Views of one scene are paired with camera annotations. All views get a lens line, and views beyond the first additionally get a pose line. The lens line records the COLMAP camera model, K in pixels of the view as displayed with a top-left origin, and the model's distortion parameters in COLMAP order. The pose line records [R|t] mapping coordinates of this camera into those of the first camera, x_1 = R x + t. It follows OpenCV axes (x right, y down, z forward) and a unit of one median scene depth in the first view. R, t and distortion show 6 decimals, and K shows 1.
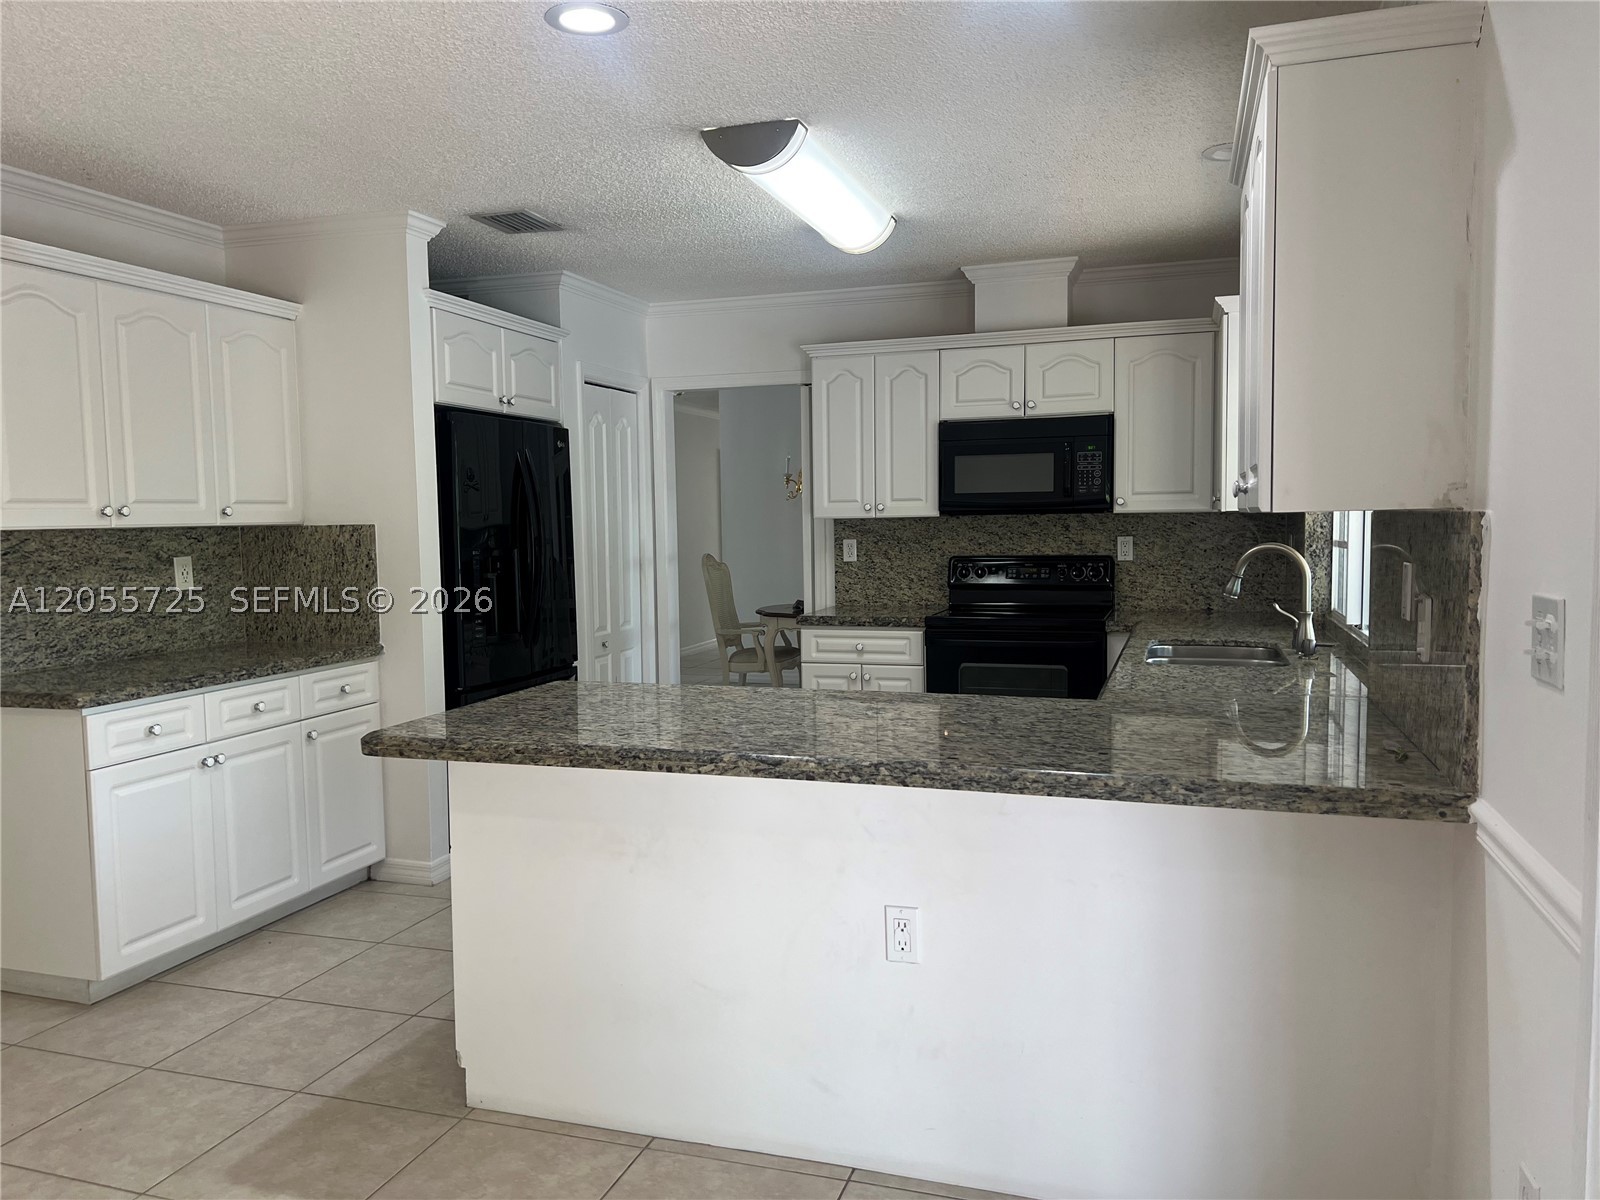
lens RADIAL K [[1213.4, 0, 787.3], [0, 1213.4, 608.4], [0, 0, 1]] dist [0.060616, -0.050080]
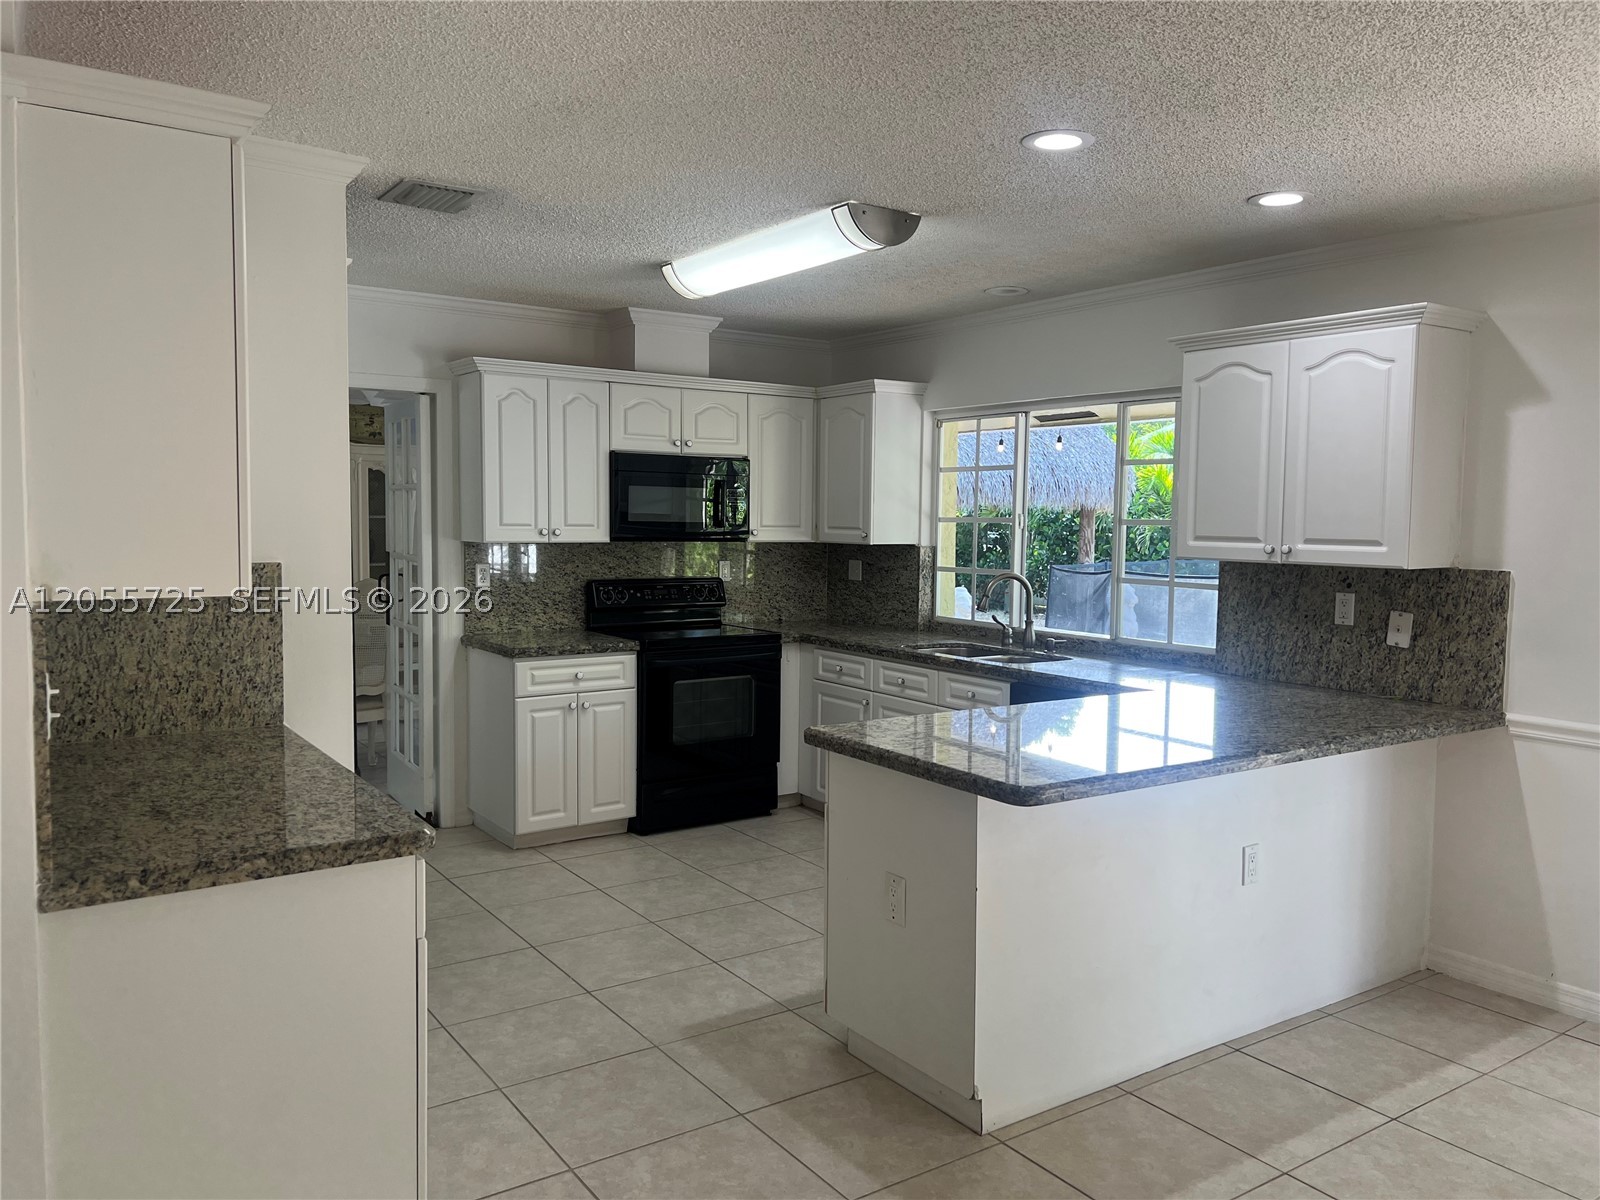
lens RADIAL K [[1213.4, 0, 804.3], [0, 1213.4, 596.4], [0, 0, 1]] dist [0.060616, -0.050080]
pose [[0.589078, -0.032899, 0.807406, -0.630107], [0.036831, 0.999226, 0.013843, -0.039404], [-0.807236, 0.021583, 0.589834, 0.264289]]
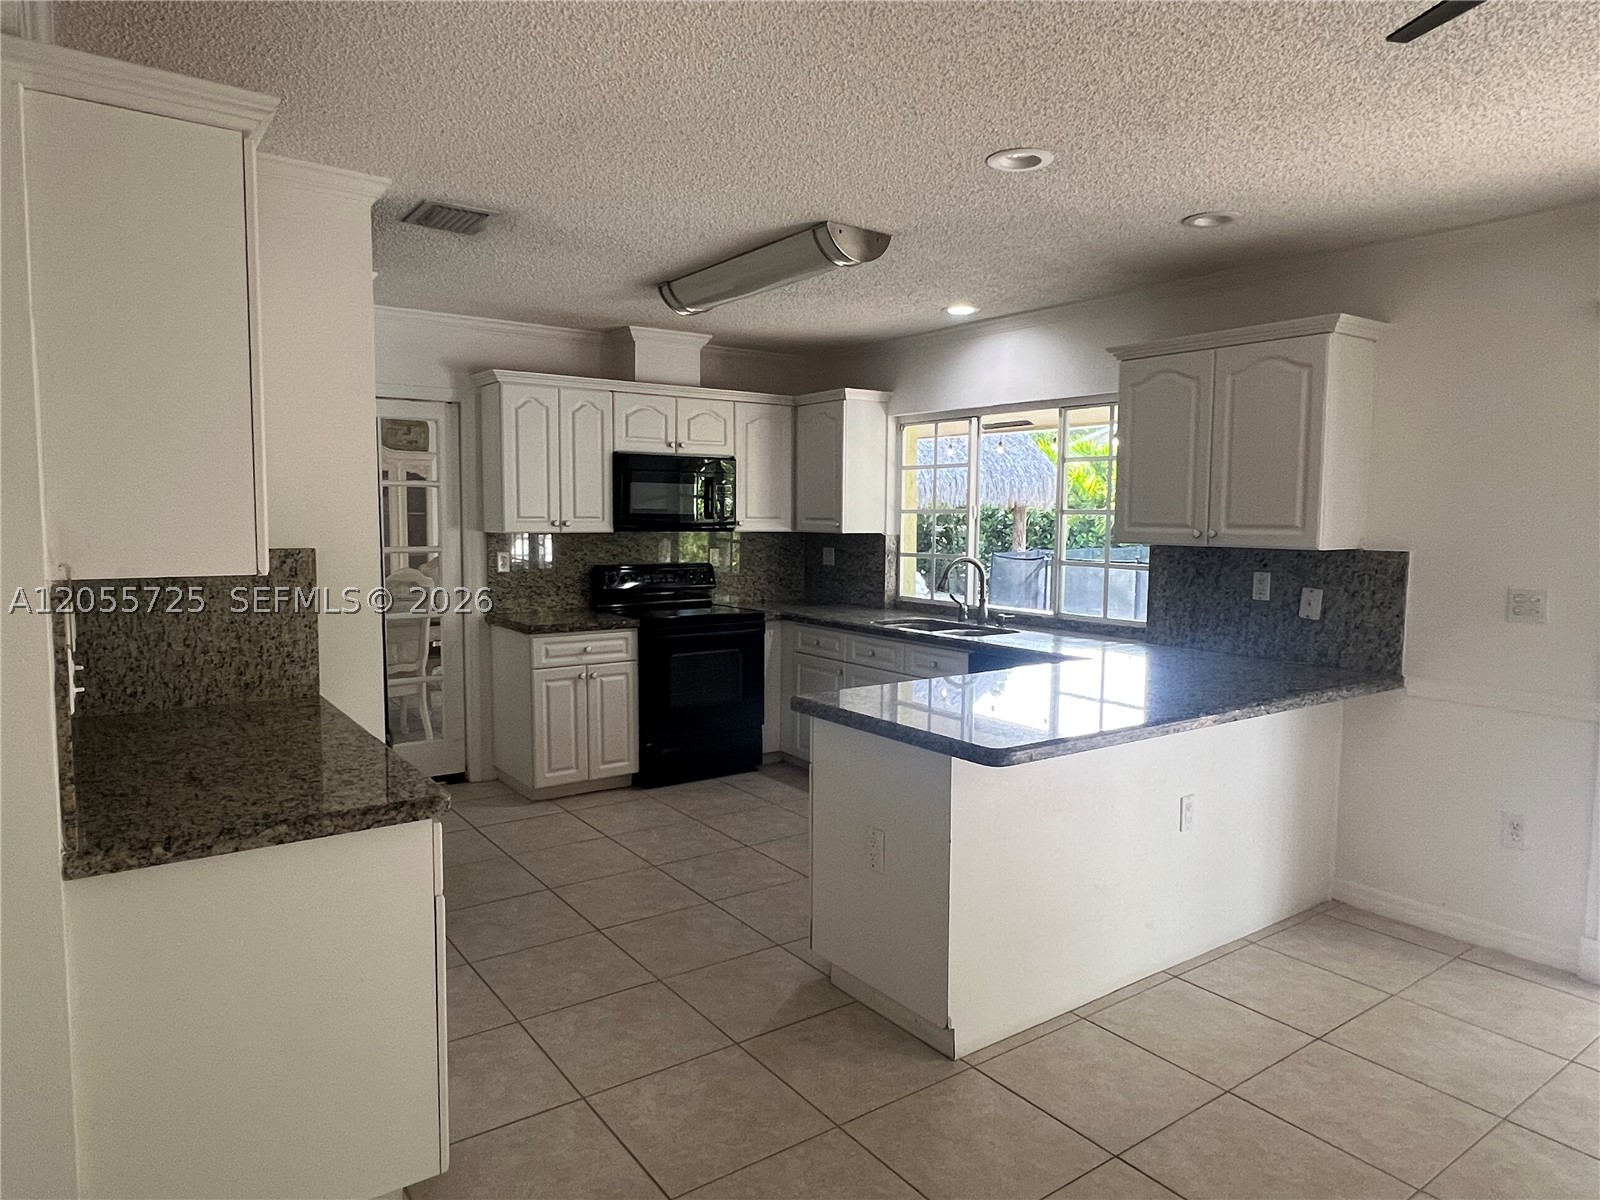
lens RADIAL K [[1013.3, 0, 791.3], [0, 1013.3, 599.6], [0, 0, 1]] dist [0.005961, 0.006074]
pose [[0.578549, -0.049967, 0.814116, -0.593424], [0.041985, 0.998623, 0.031455, -0.035641], [-0.814567, 0.015983, 0.579850, 0.299514]]
